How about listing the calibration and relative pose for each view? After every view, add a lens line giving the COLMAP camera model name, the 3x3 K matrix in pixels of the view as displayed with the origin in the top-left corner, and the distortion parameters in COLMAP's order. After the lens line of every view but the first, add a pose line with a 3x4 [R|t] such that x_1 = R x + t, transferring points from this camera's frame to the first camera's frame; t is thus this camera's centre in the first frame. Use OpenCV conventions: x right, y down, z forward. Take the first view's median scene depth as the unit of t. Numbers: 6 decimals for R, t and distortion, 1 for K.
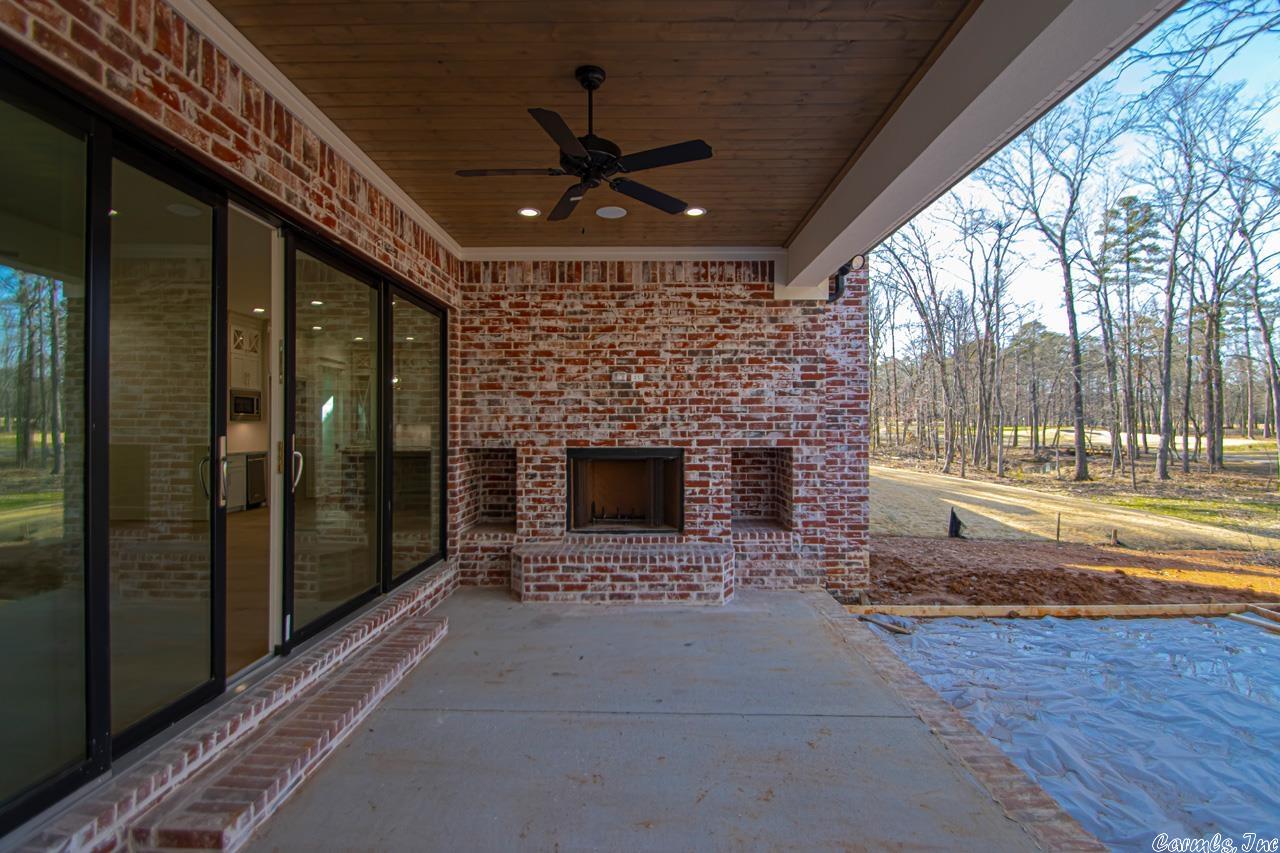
lens RADIAL K [[606.7, 0, 661.3], [0, 606.7, 428.6], [0, 0, 1]] dist [0.015353, -0.017008]
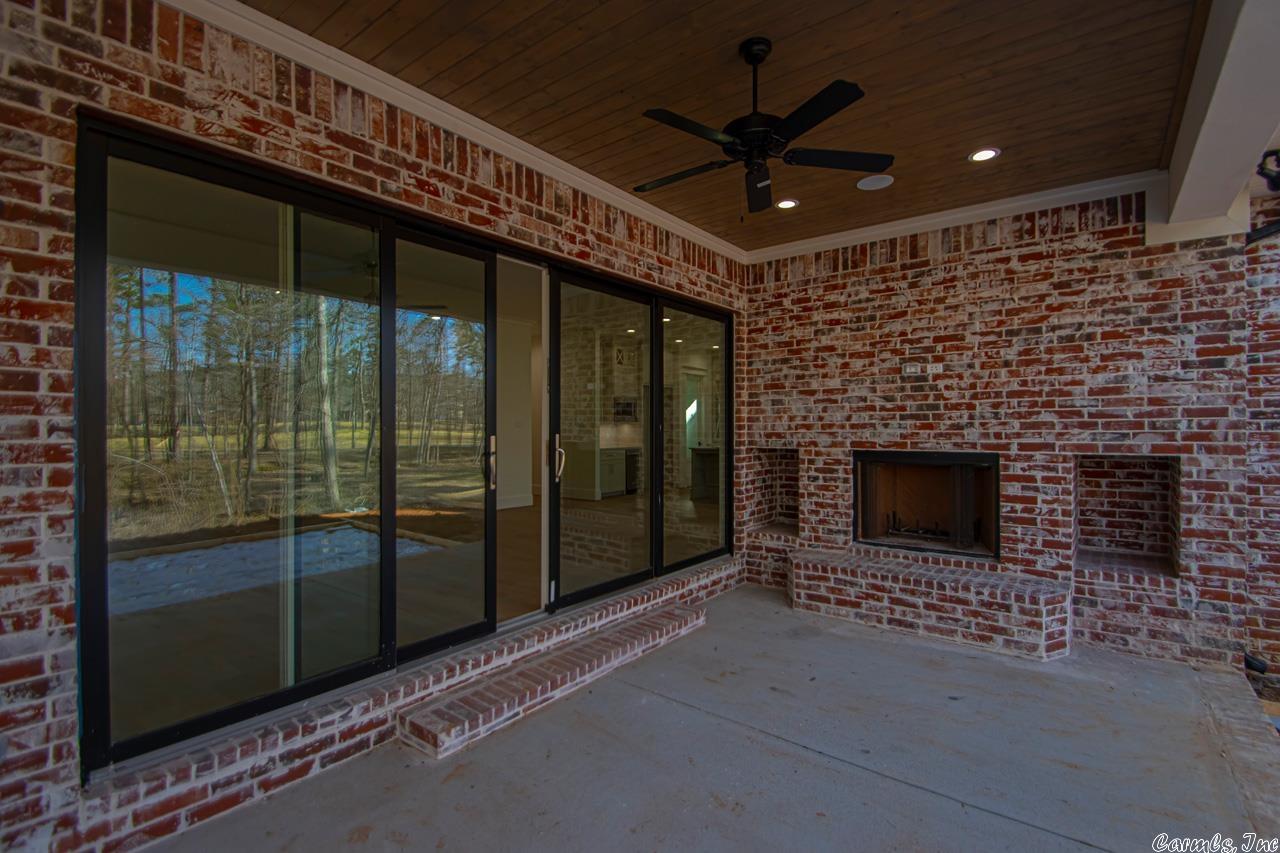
lens RADIAL K [[606.7, 0, 637.1], [0, 606.7, 428.0], [0, 0, 1]] dist [0.015353, -0.017008]
pose [[0.786413, -0.000921, -0.617700, 0.157513], [0.001170, 0.999999, 0.000000, -0.001725], [0.617700, -0.000723, 0.786414, 0.079811]]
